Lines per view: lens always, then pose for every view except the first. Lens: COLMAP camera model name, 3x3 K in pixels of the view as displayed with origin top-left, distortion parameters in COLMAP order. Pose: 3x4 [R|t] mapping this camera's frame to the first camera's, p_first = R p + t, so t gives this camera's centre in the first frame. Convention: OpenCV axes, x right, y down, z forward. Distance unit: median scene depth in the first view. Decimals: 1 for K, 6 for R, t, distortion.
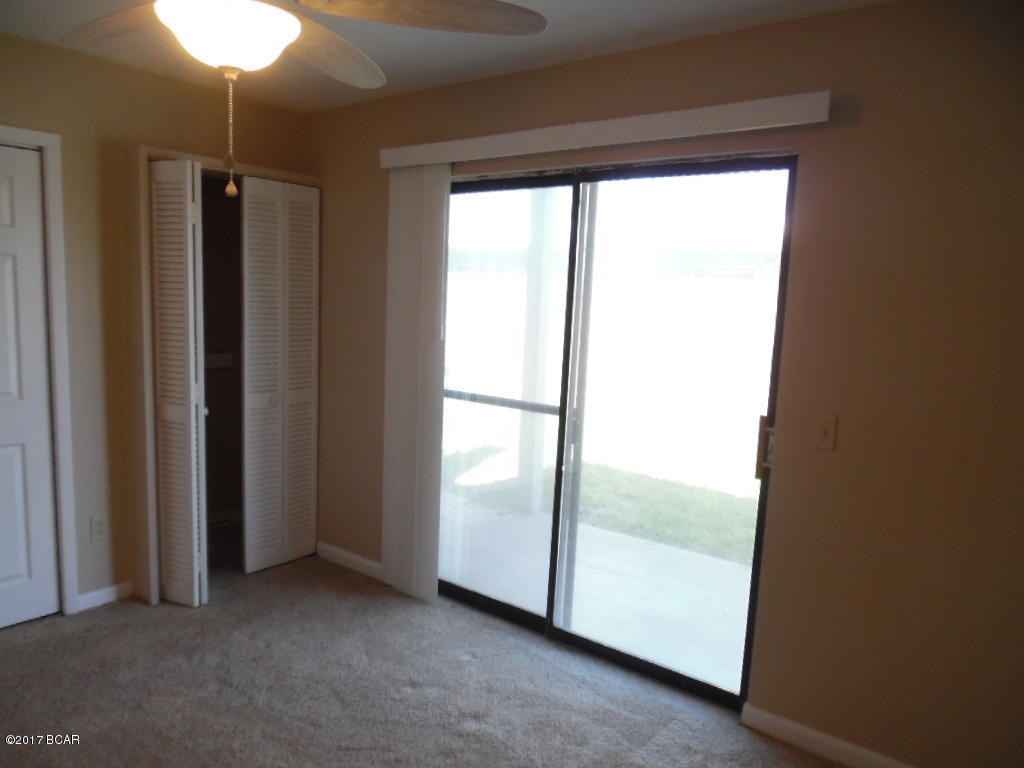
lens RADIAL K [[724.2, 0, 500.0], [0, 724.2, 378.2], [0, 0, 1]] dist [-0.000388, -0.020383]
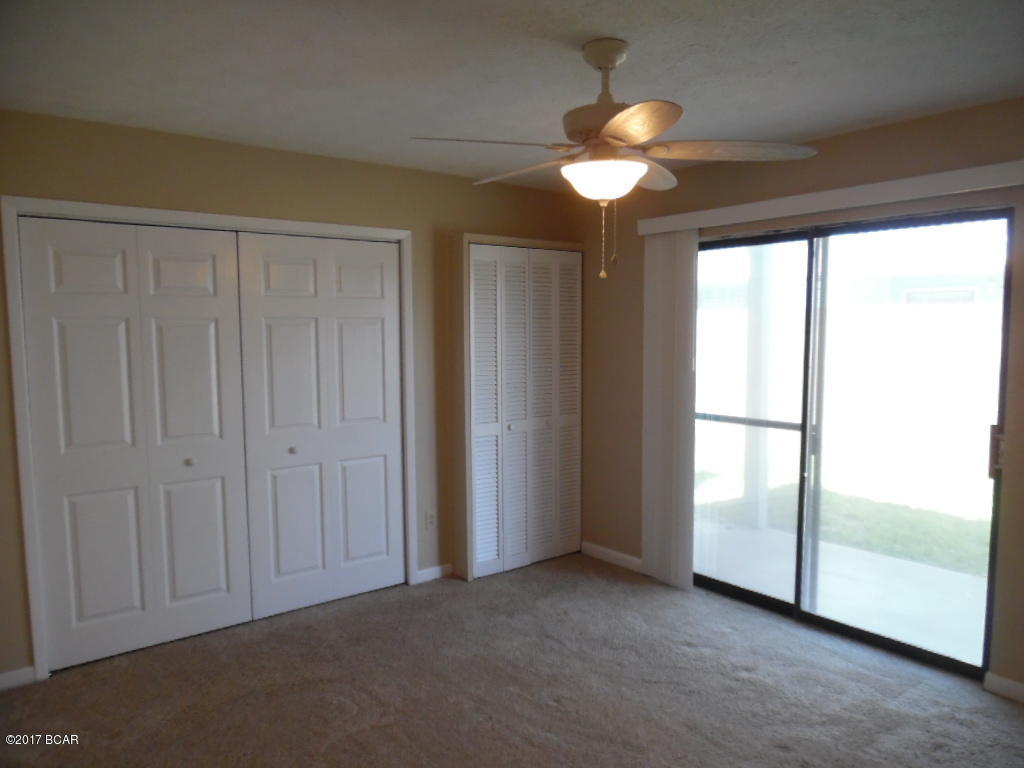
lens RADIAL K [[724.2, 0, 503.4], [0, 724.2, 376.5], [0, 0, 1]] dist [-0.000388, -0.020383]
pose [[0.970265, -0.027867, -0.240434, -0.105317], [0.015057, 0.998375, -0.054952, 0.020800], [0.241574, 0.049698, 0.969109, -0.279818]]
